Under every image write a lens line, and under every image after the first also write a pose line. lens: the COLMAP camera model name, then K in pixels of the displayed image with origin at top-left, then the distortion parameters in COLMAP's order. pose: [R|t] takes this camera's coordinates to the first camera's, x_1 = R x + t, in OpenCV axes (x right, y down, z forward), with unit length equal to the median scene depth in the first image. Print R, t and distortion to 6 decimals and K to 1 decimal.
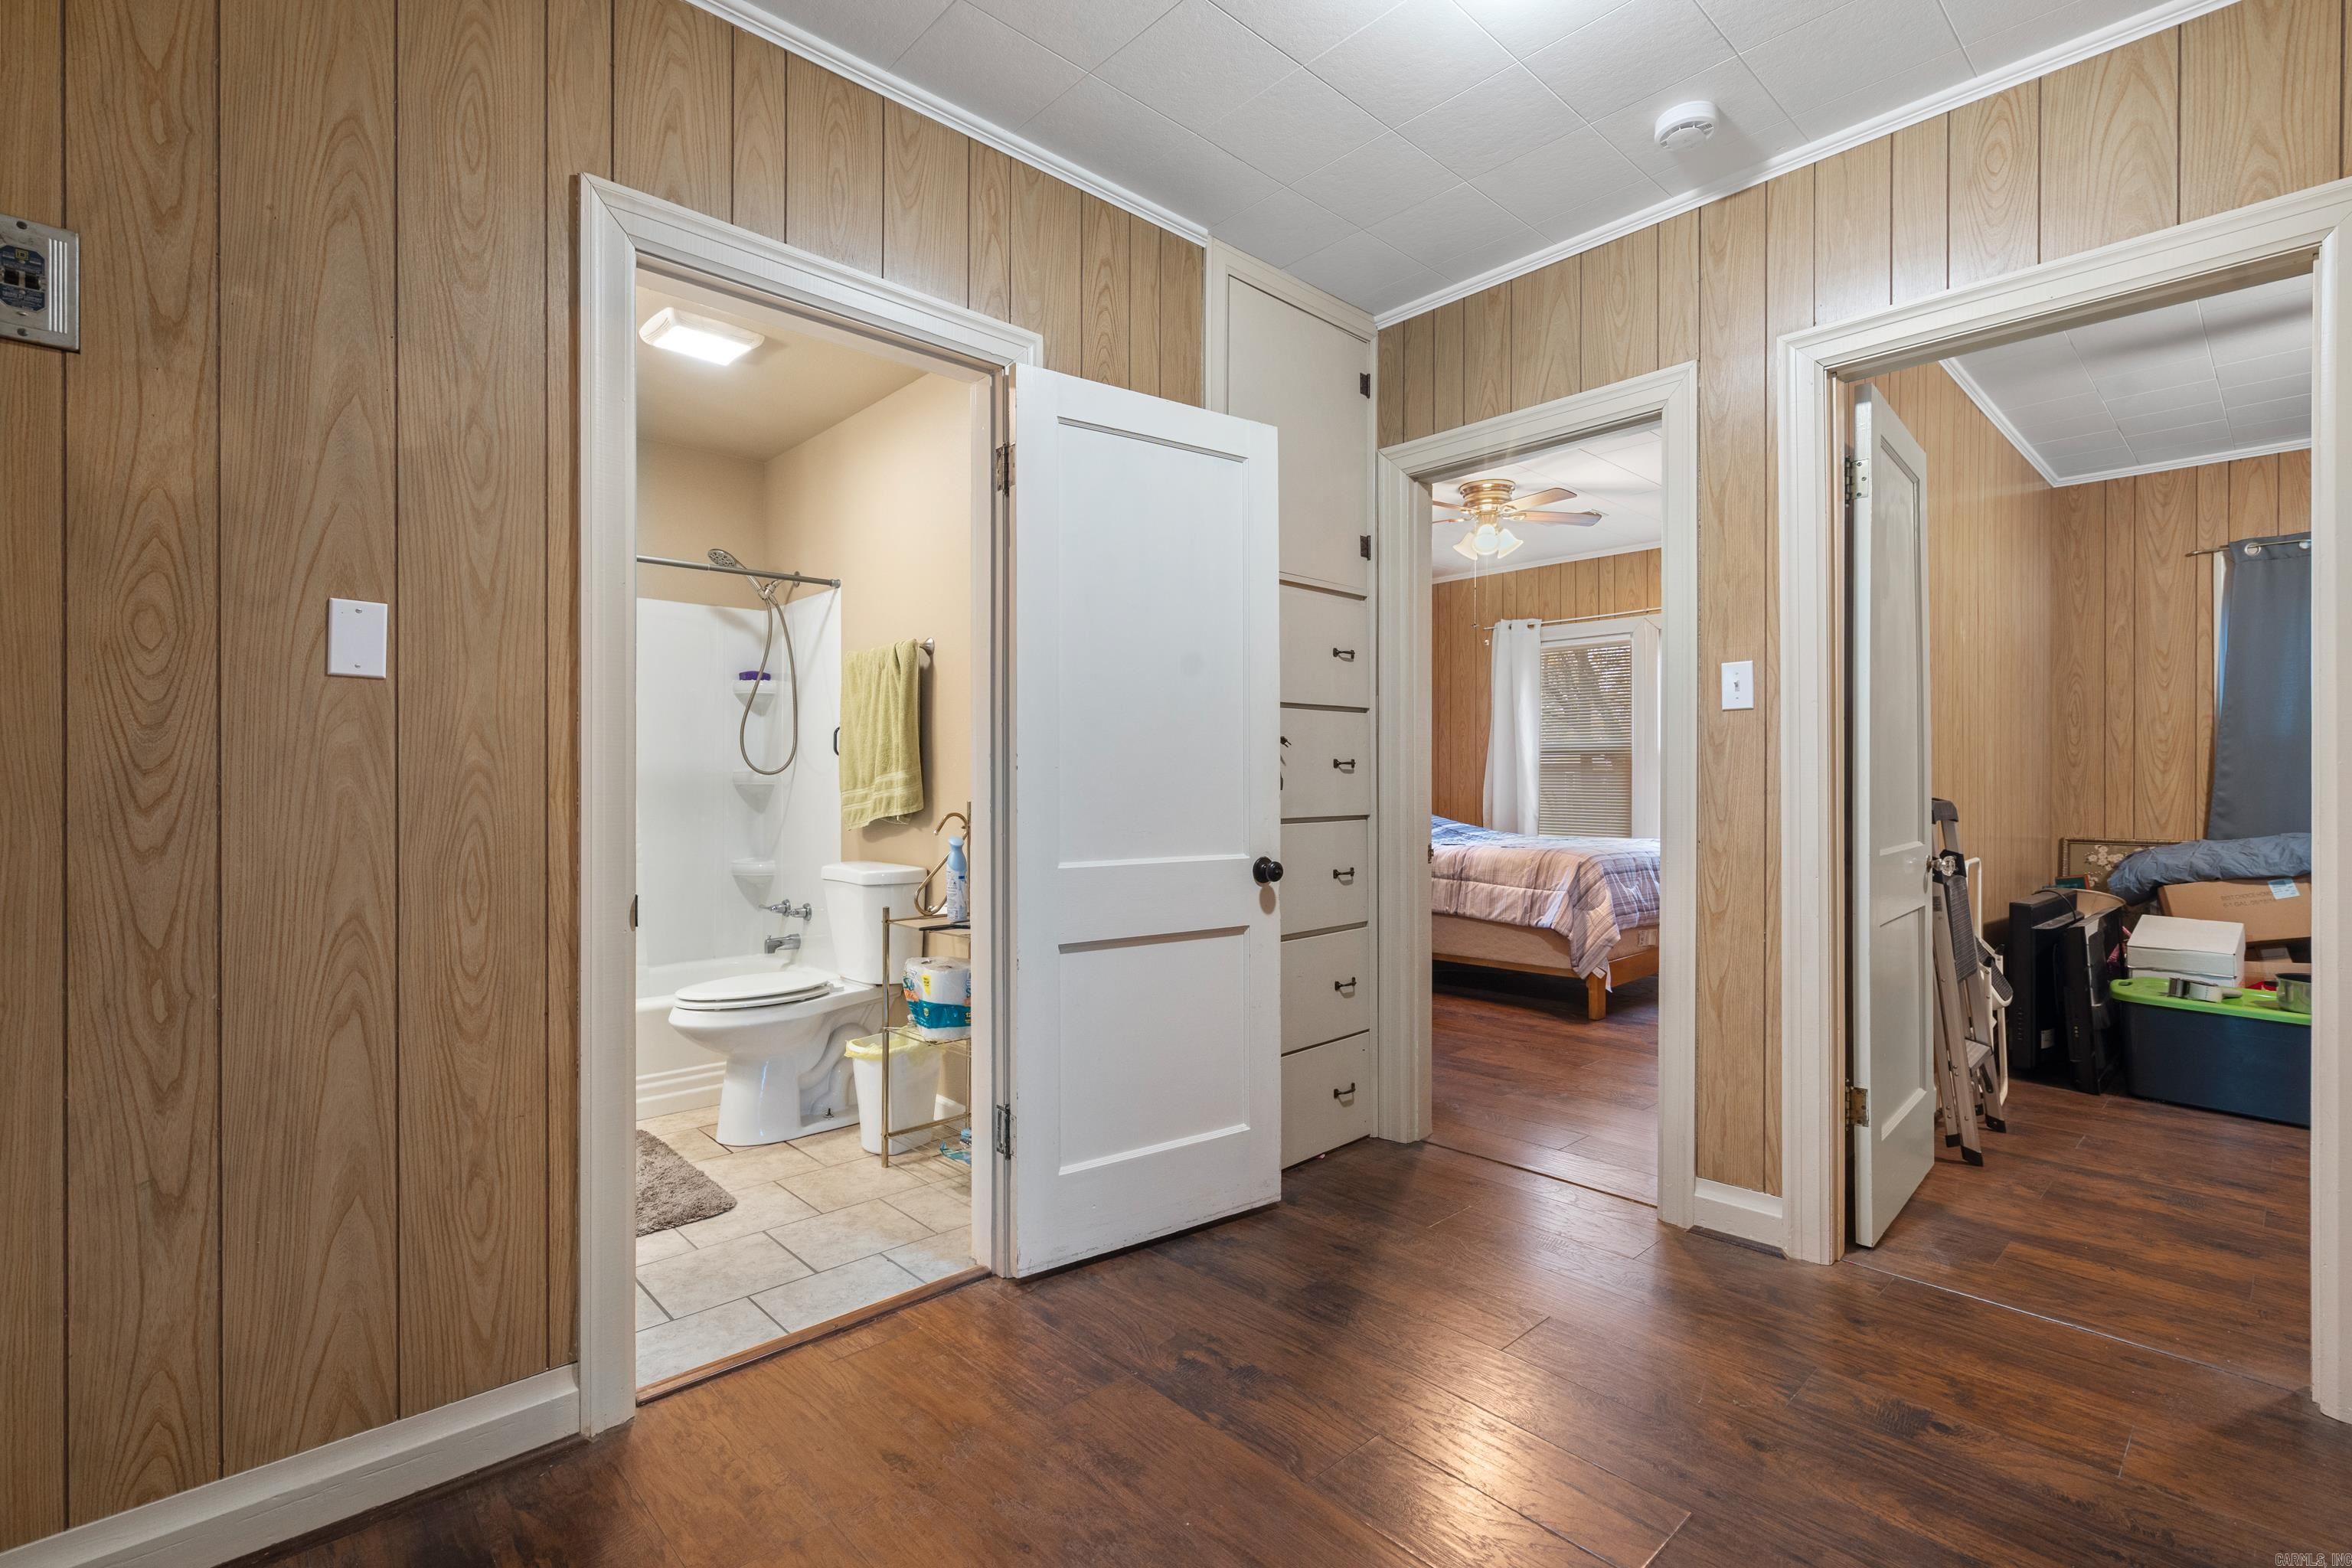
lens RADIAL K [[1080.7, 0, 1173.4], [0, 1080.7, 780.5], [0, 0, 1]] dist [0.001554, 0.000759]
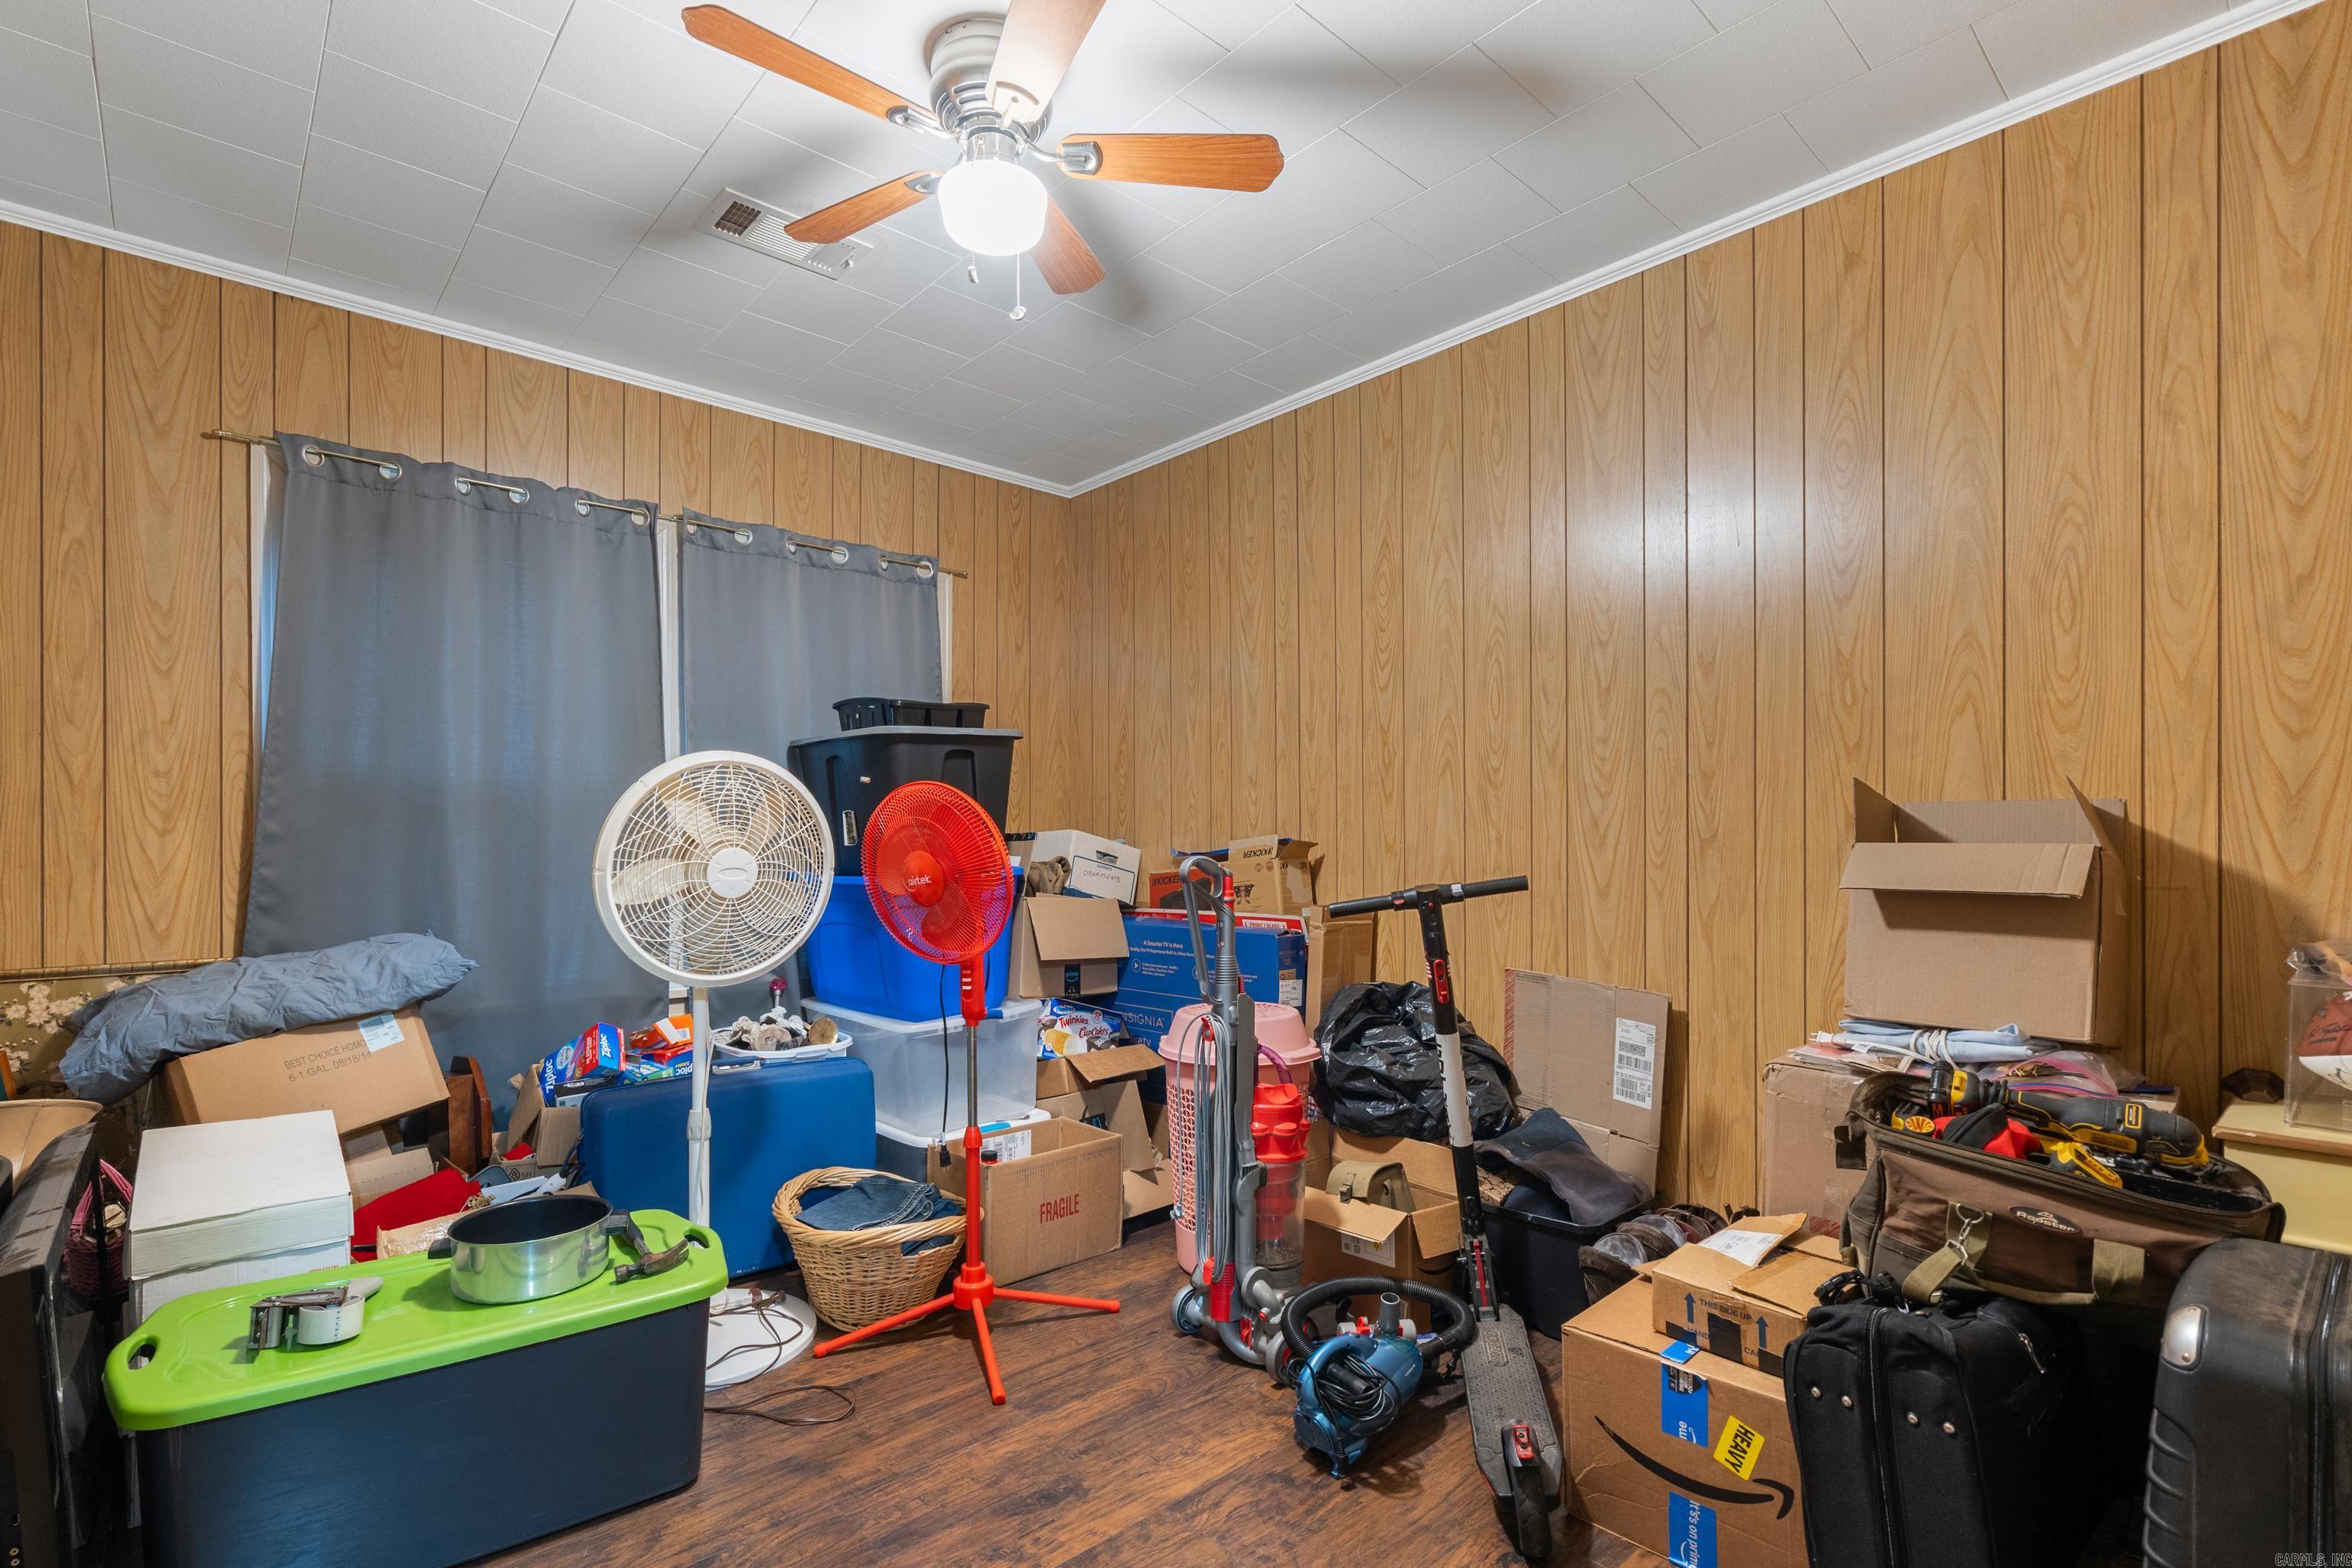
lens RADIAL K [[1080.7, 0, 1147.9], [0, 1080.7, 843.7], [0, 0, 1]] dist [0.001554, 0.000759]
pose [[0.031704, -0.000990, 0.999497, 0.405178], [0.002728, 0.999996, 0.000904, -0.001519], [-0.999494, 0.002698, 0.031706, 0.507337]]
